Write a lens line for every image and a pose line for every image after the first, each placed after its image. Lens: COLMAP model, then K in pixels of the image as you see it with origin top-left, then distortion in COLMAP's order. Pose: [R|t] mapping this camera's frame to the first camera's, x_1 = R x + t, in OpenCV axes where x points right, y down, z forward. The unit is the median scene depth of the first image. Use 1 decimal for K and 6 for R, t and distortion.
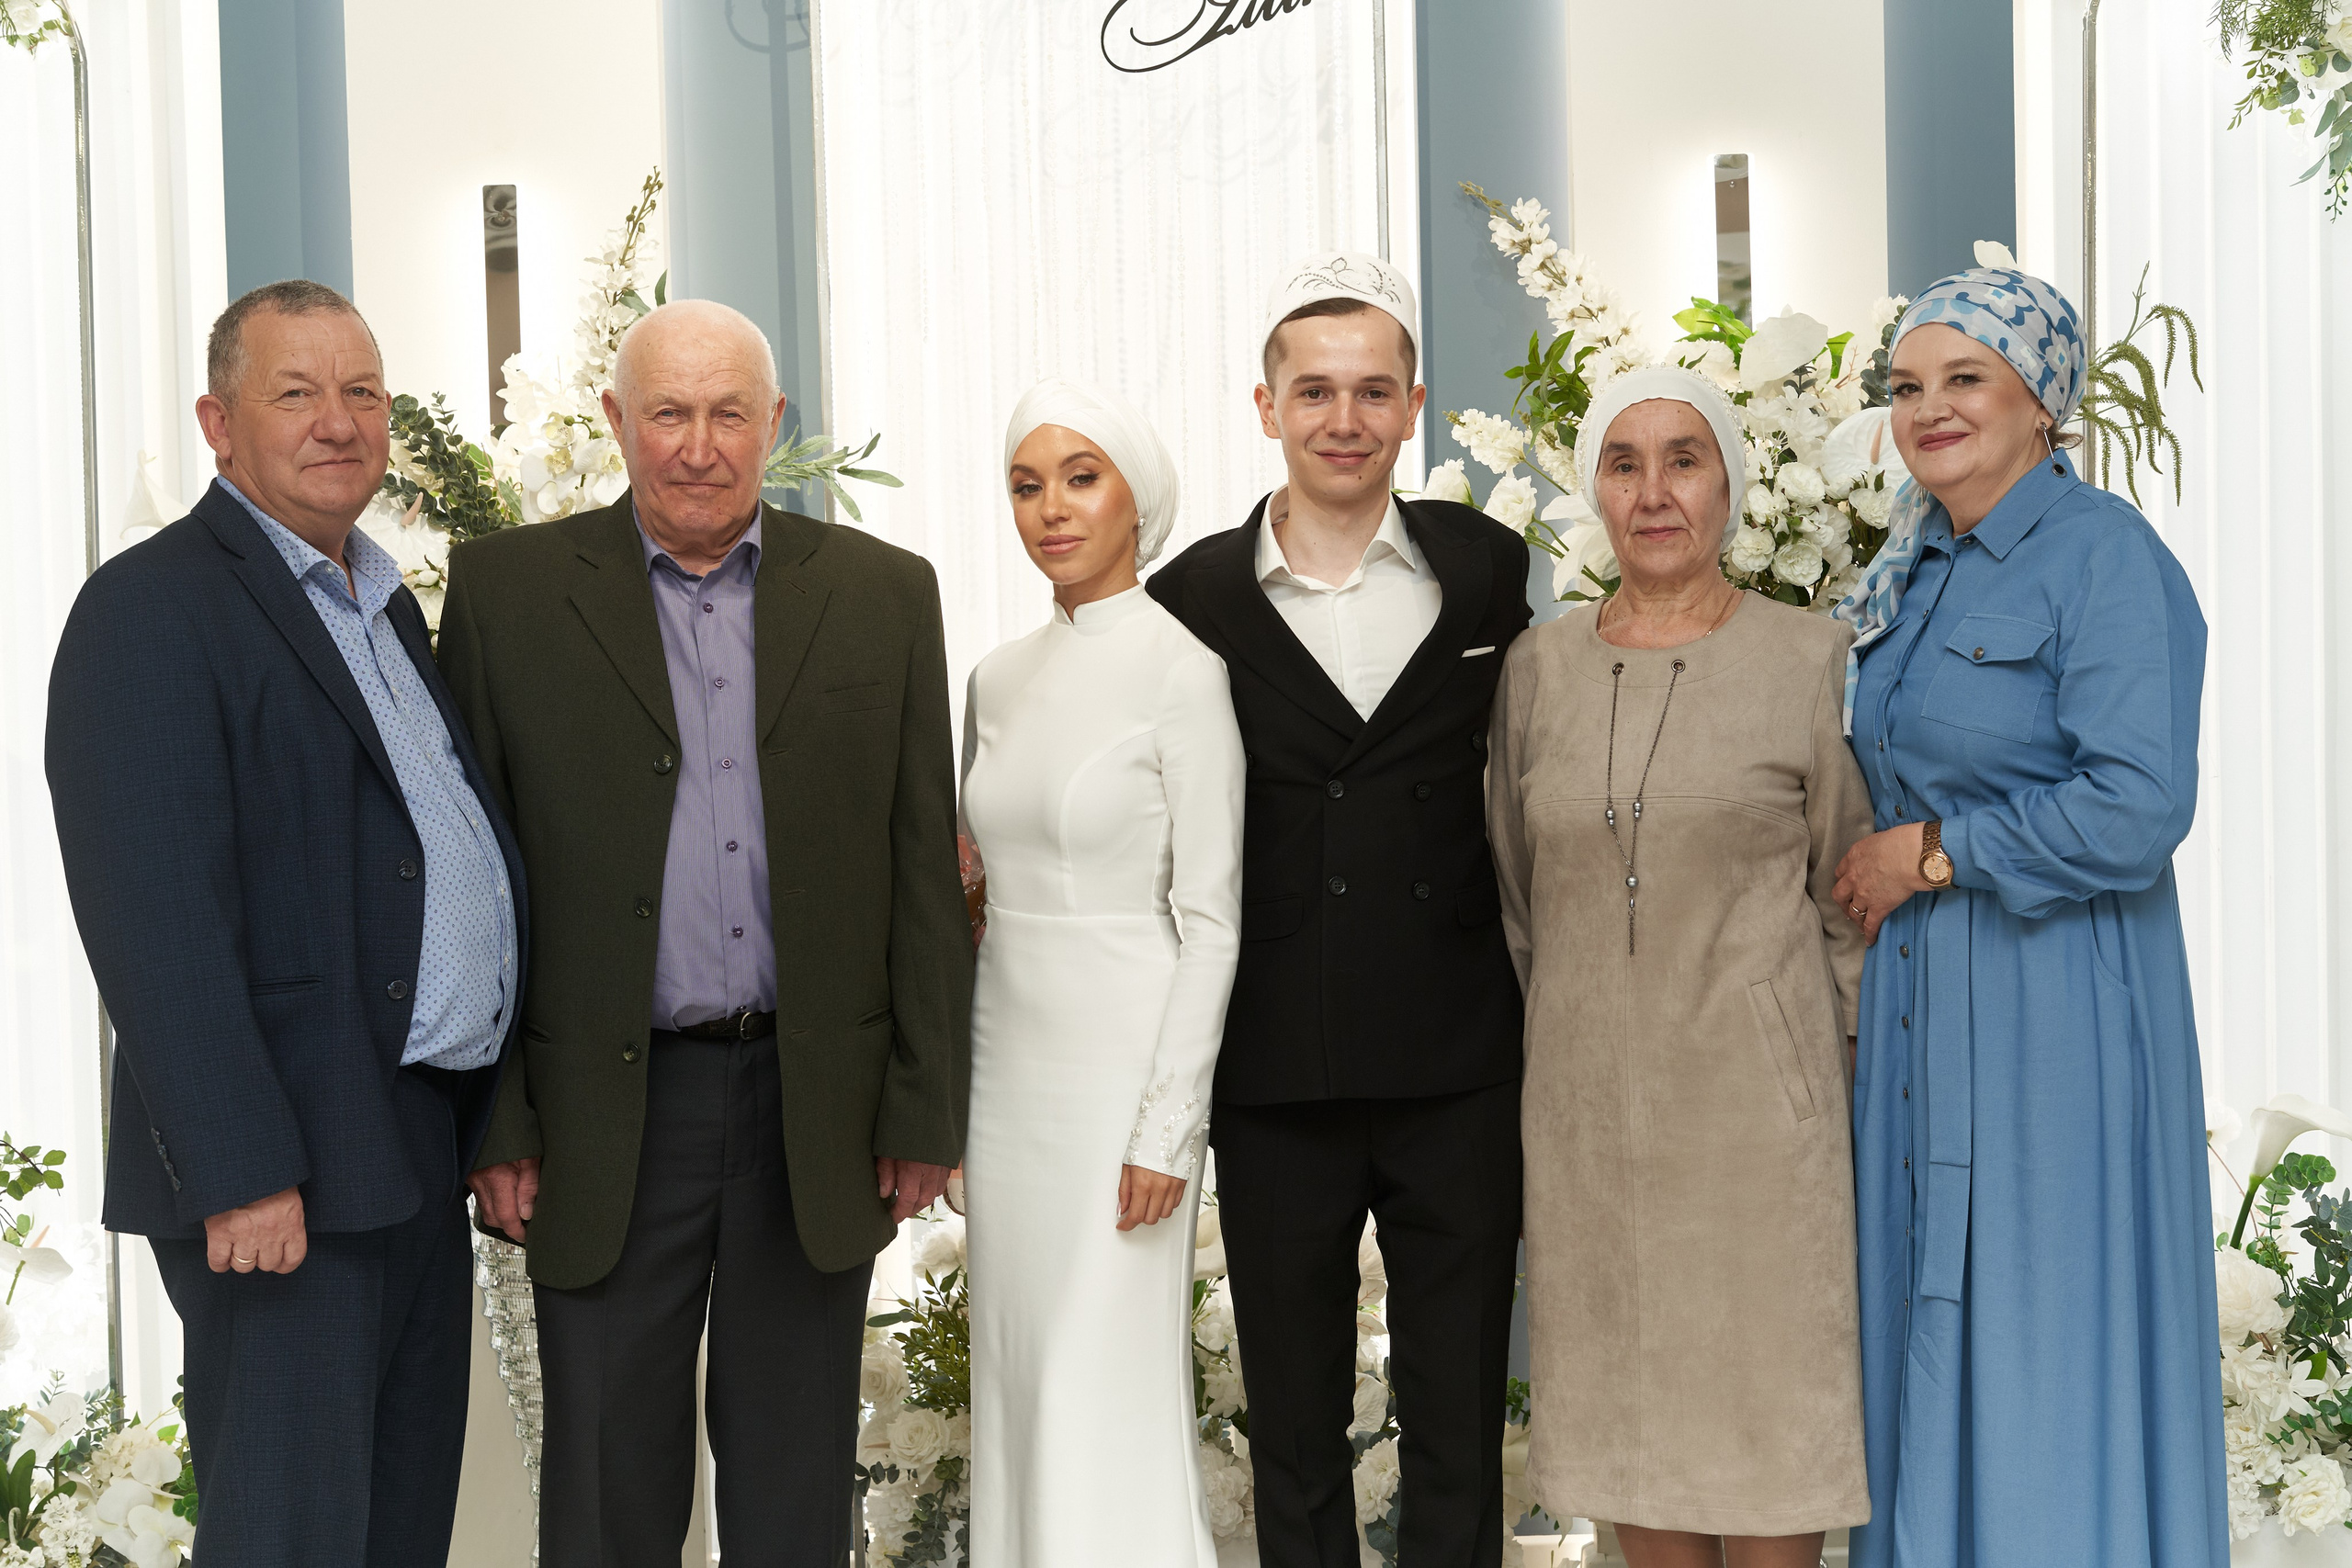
lens RADIAL K [[3536.9, 0, 1177.4], [0, 3536.9, 774.6], [0, 0, 1]] dist [-0.018792, 0.000000]
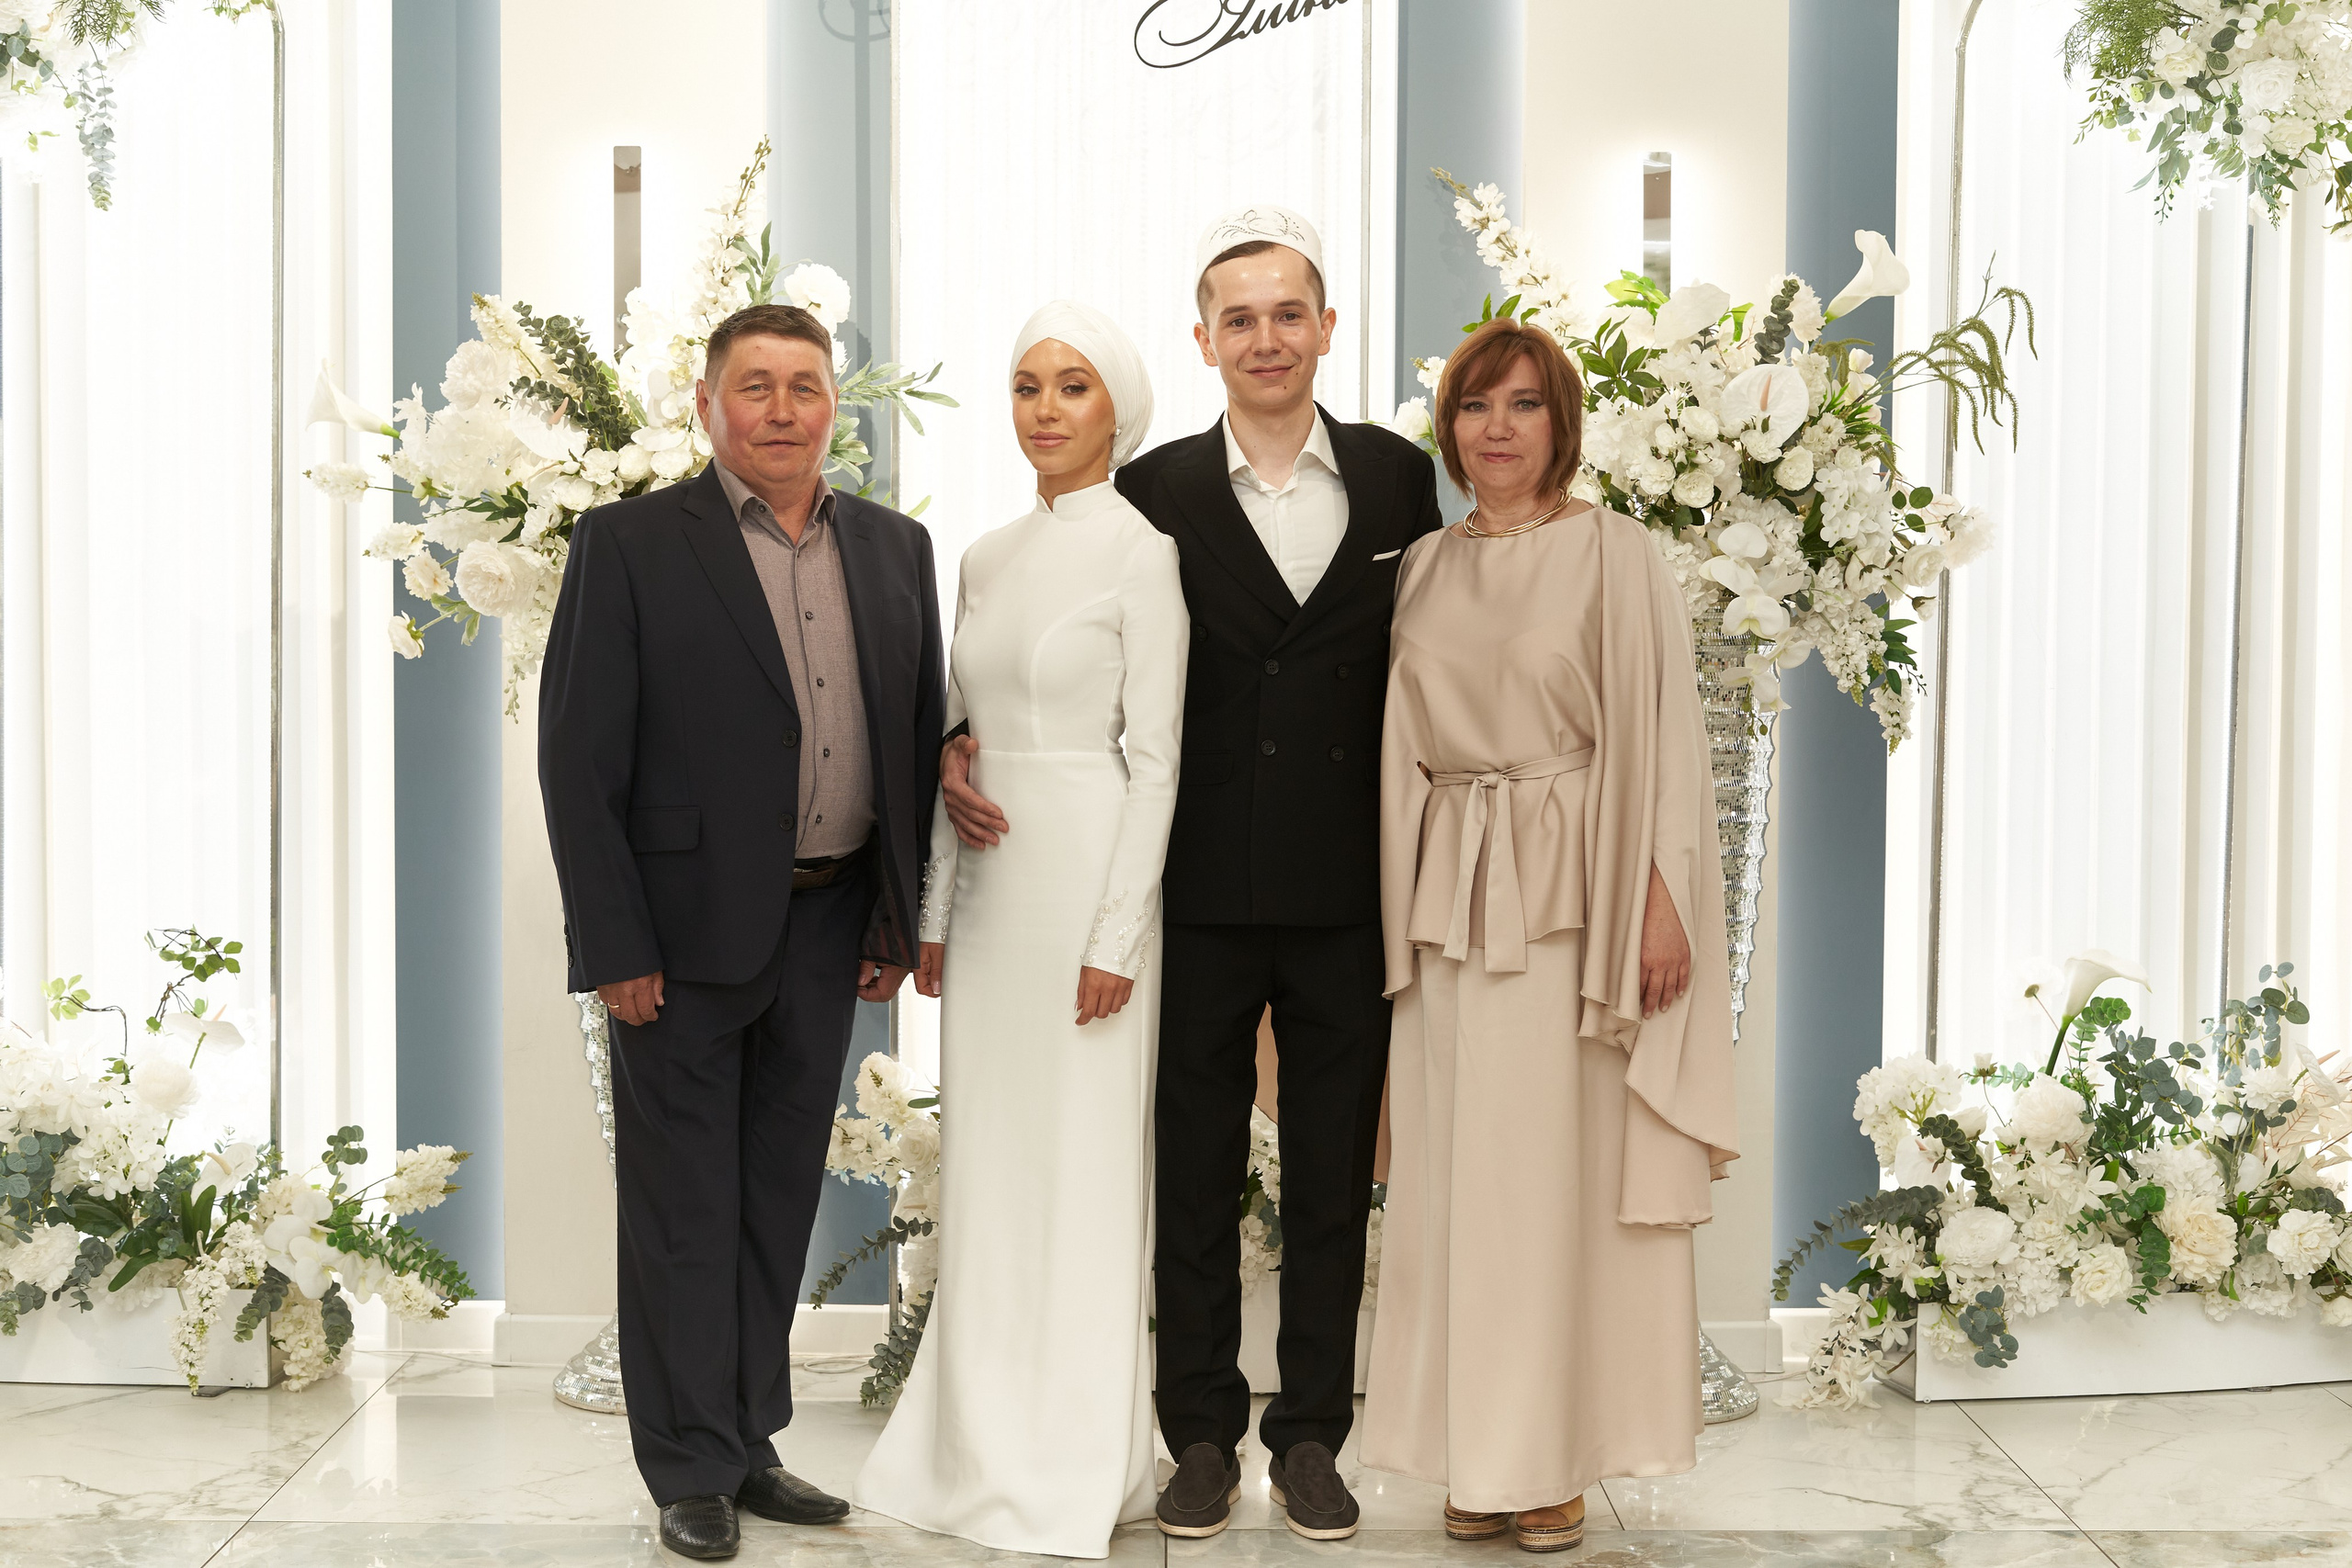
lens RADIAL K [[3536.9, 0, 1178.5], [0, 3536.9, 776.8], [0, 0, 1]] dist [-0.018792, 0.000000]
pose [[0.999541, 0.029413, 0.007248, -0.008219], [-0.029455, 0.999549, 0.005778, 0.034877], [-0.007074, -0.005989, 0.999957, -0.202656]]
